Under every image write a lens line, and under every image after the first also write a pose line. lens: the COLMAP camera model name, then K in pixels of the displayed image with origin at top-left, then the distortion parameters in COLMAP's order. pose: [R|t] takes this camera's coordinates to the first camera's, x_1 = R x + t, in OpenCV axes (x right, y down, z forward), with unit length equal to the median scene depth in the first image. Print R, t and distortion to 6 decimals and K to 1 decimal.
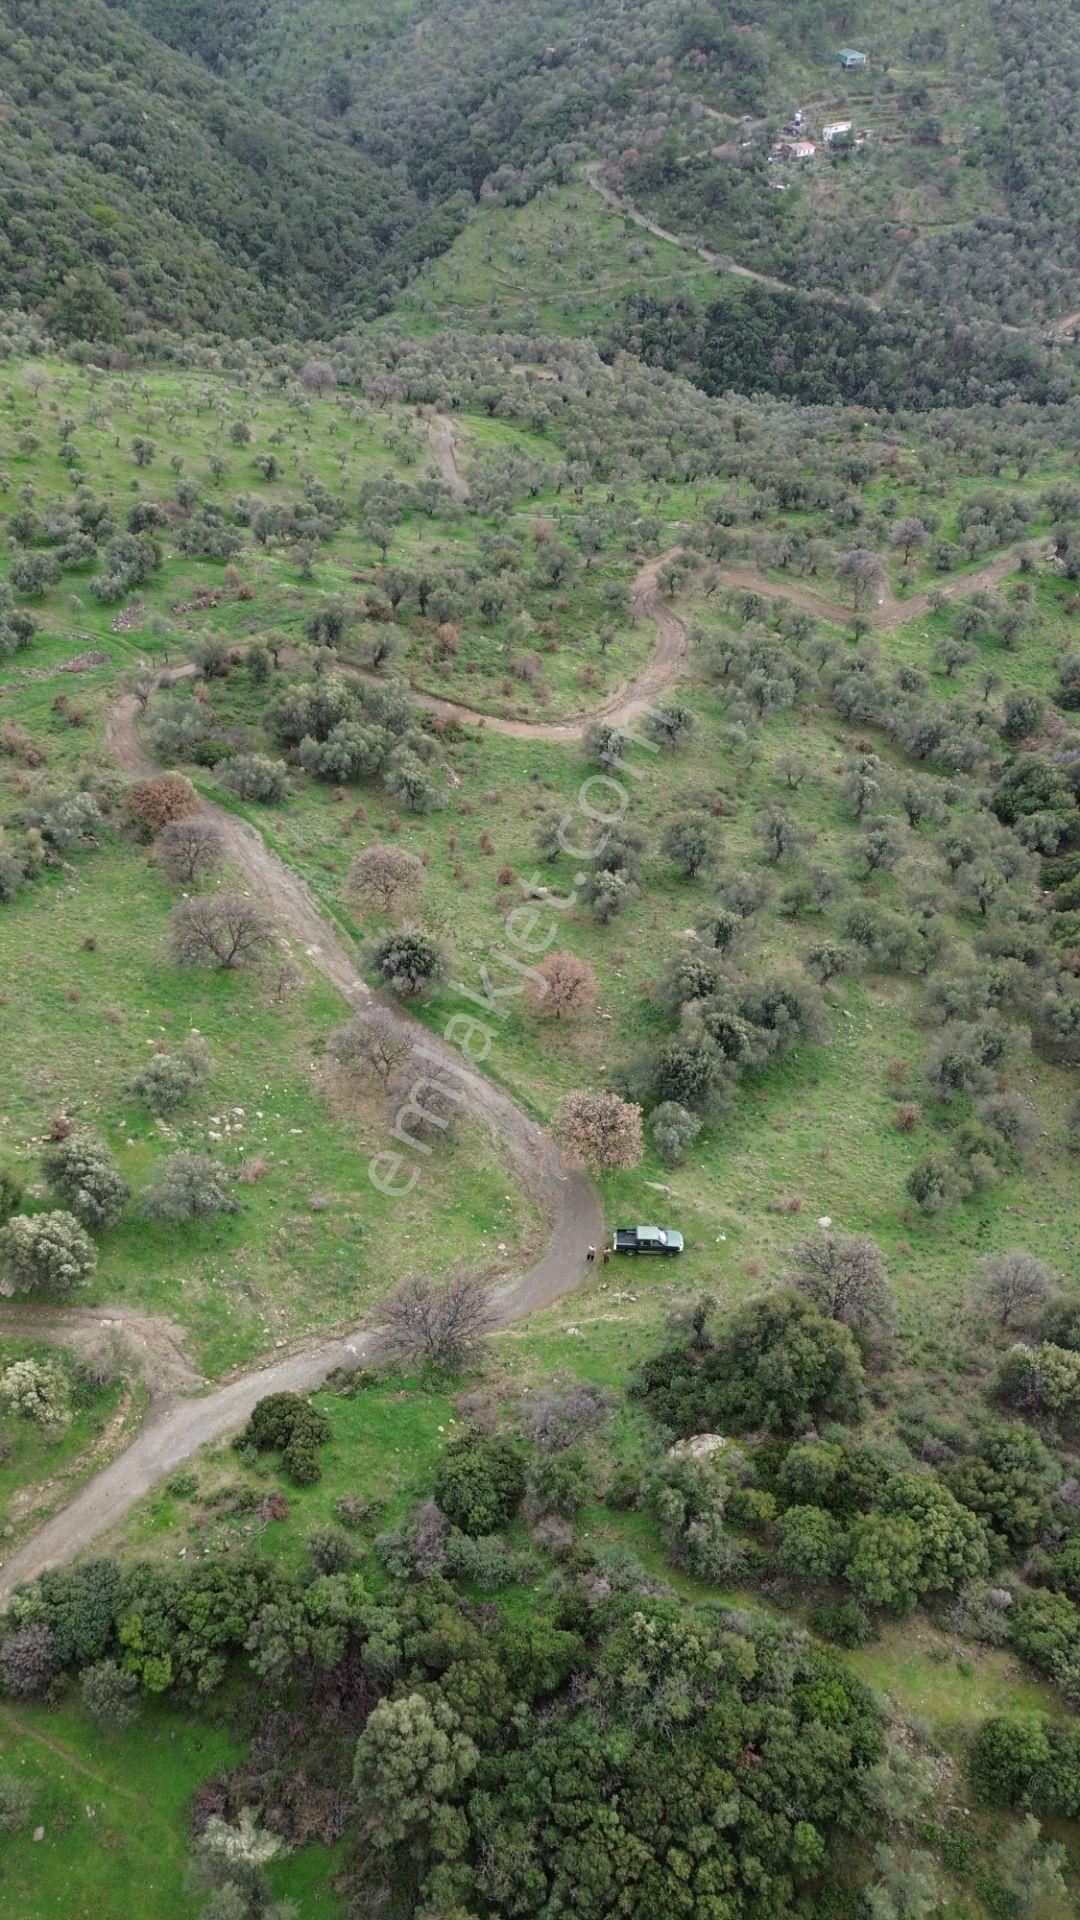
lens RADIAL K [[1351.9, 0, 540.8], [0, 1351.9, 957.0], [0, 0, 1]] dist [0.080180, -0.083021]
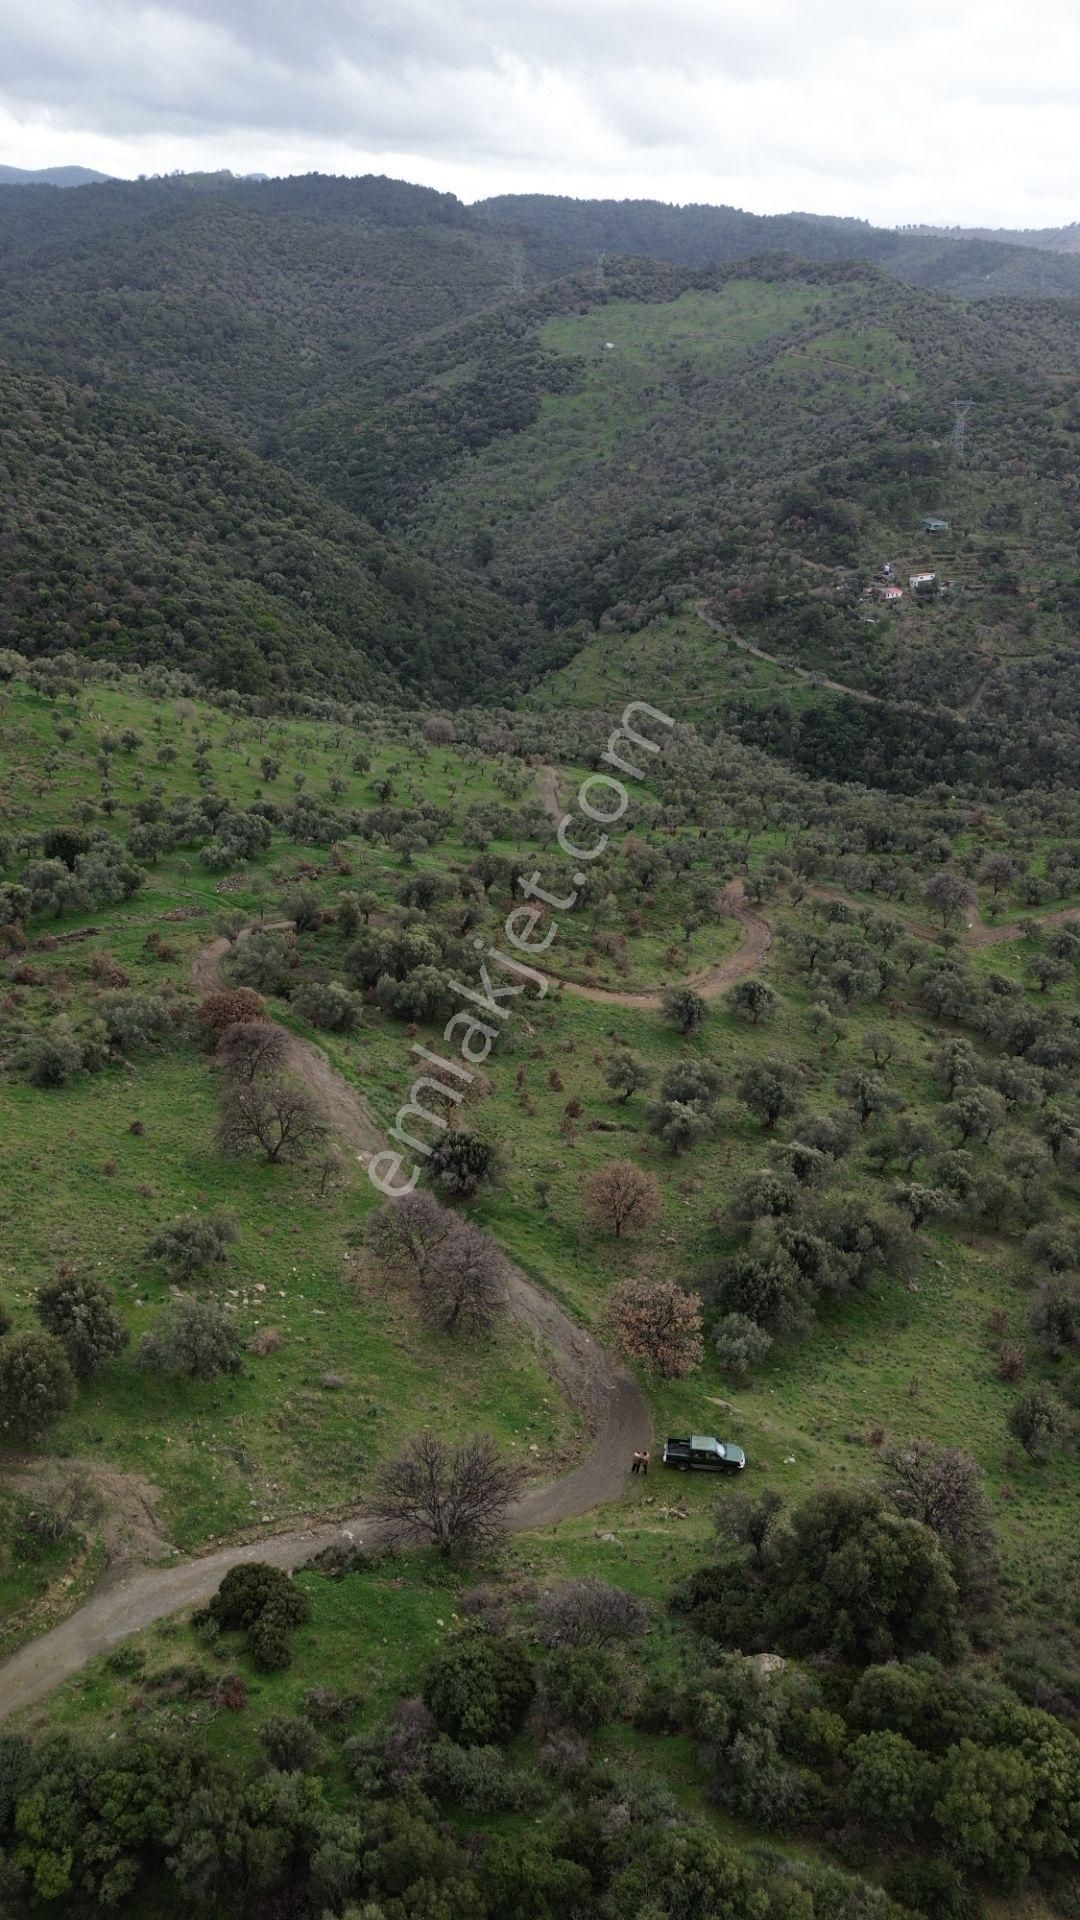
lens RADIAL K [[1352.8, 0, 541.8], [0, 1352.8, 951.2], [0, 0, 1]] dist [0.084678, -0.080333]
pose [[0.996160, 0.044309, -0.075506, 0.011605], [-0.064401, 0.955111, -0.289165, 0.067102], [0.059304, 0.292917, 0.954297, 0.029629]]
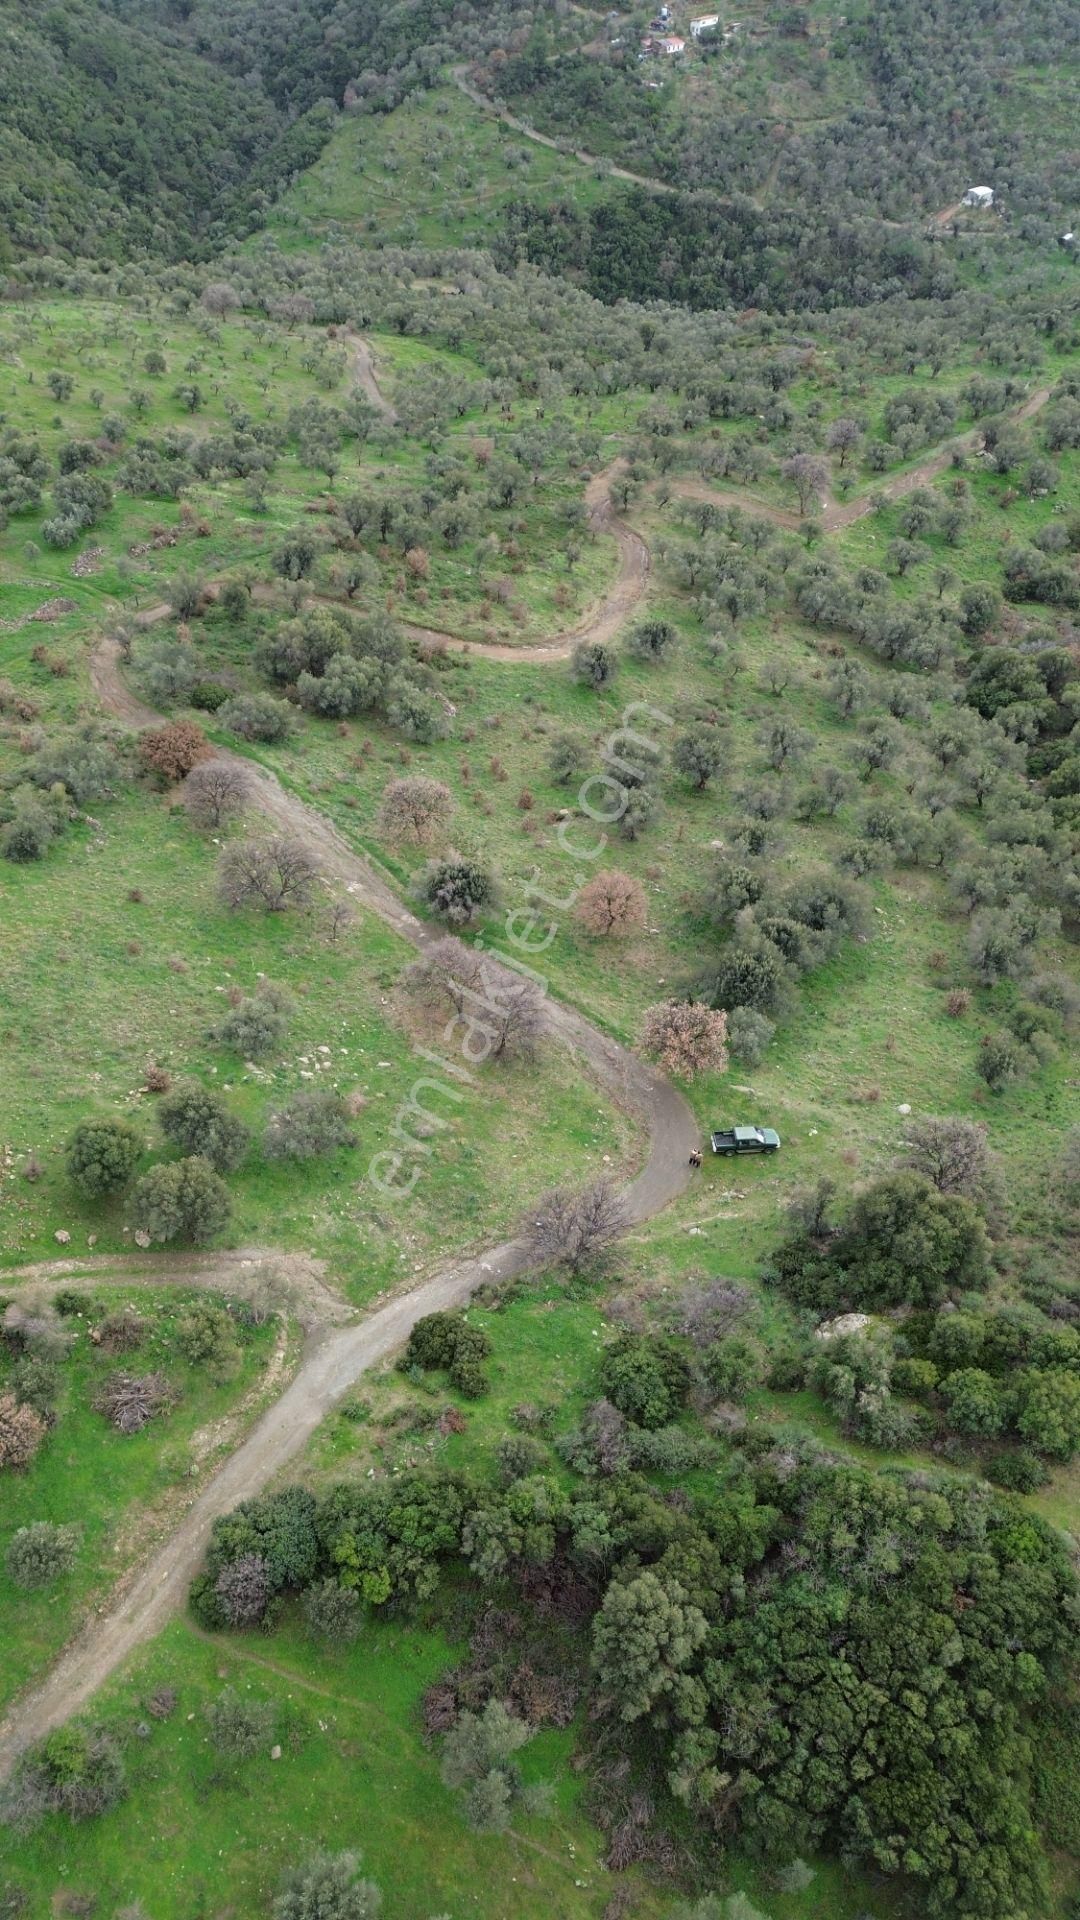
lens RADIAL K [[1351.9, 0, 540.8], [0, 1351.9, 957.0], [0, 0, 1]] dist [0.080180, -0.083021]
pose [[0.994332, -0.076921, 0.073394, -0.058130], [0.073077, 0.995879, 0.053701, 0.001546], [-0.077222, -0.048033, 0.995856, -0.002467]]
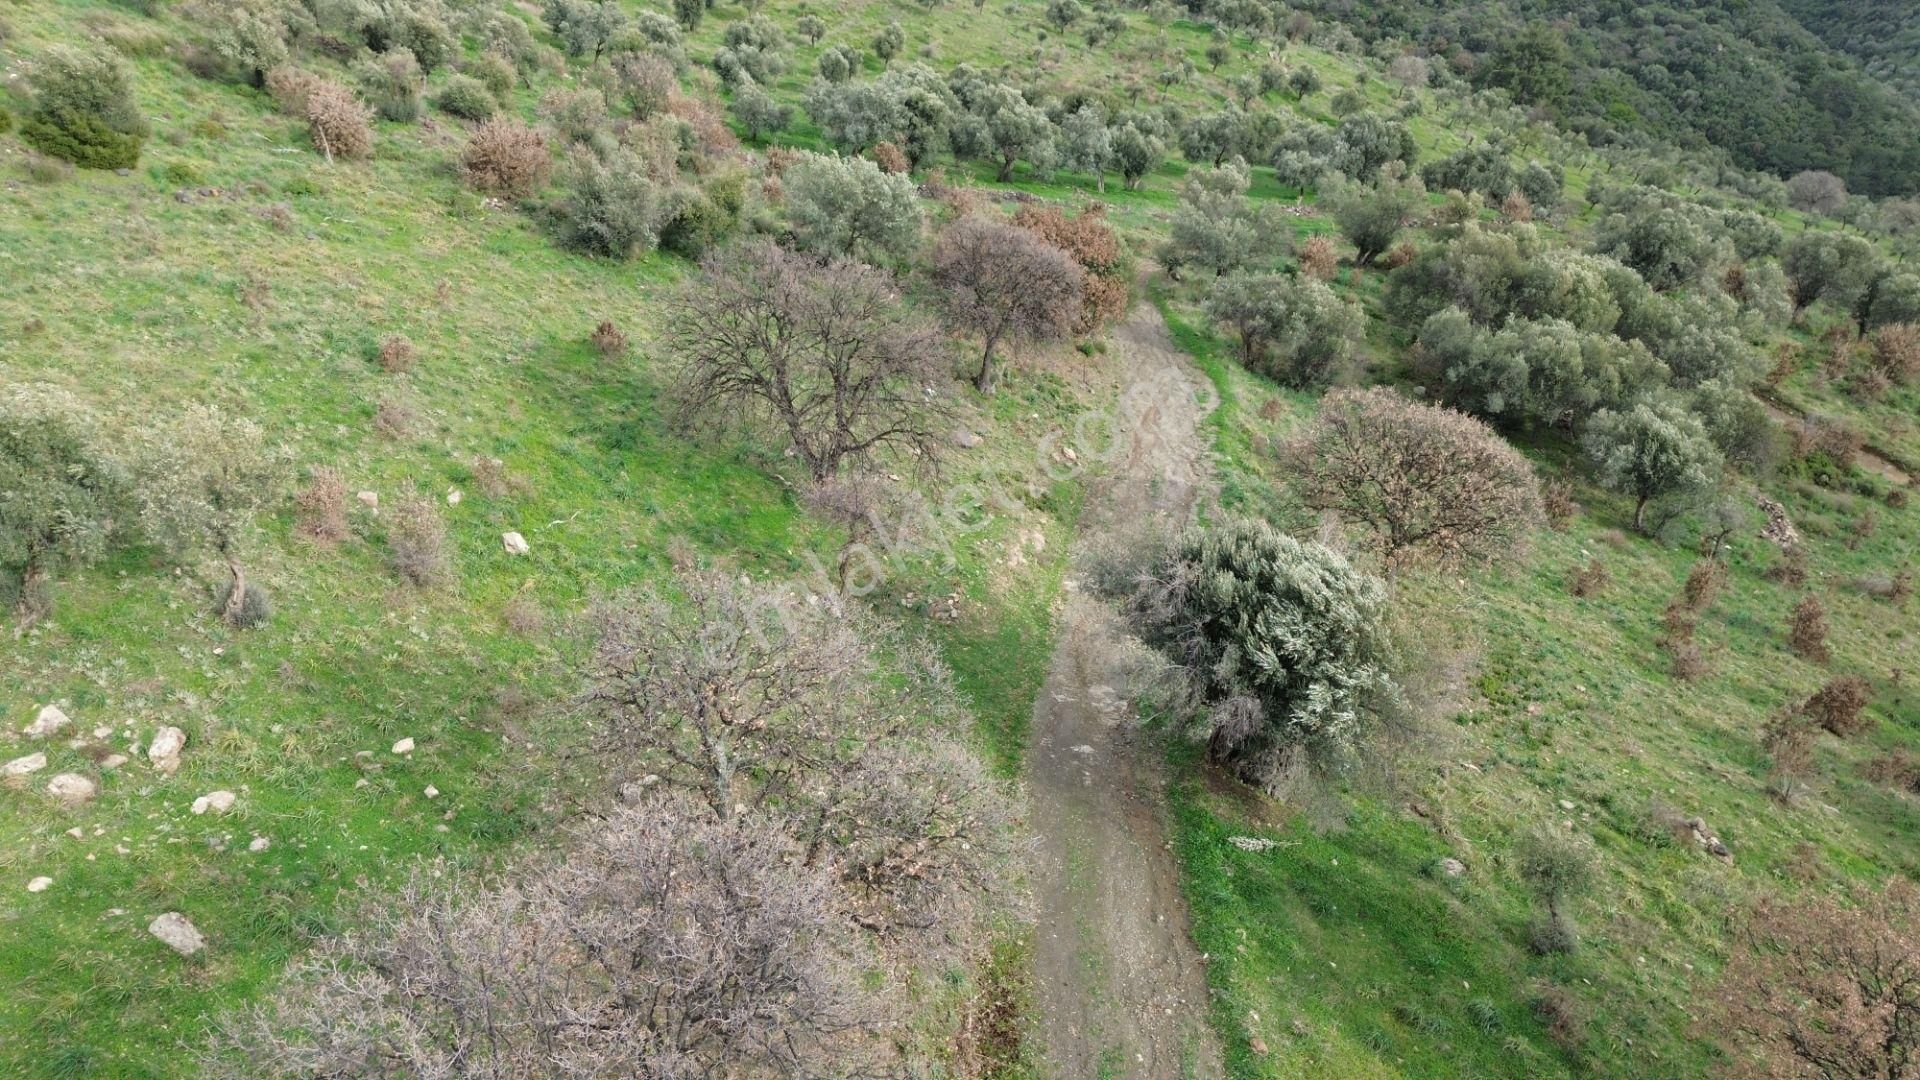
lens RADIAL K [[1351.9, 0, 960.0], [0, 1351.9, 540.0], [0, 0, 1]] dist [0.080180, -0.083021]
pose [[0.727997, 0.306047, -0.613479, 0.005331], [-0.466850, 0.876605, -0.116684, 0.020781], [0.502067, 0.371348, 0.781043, 0.386747]]
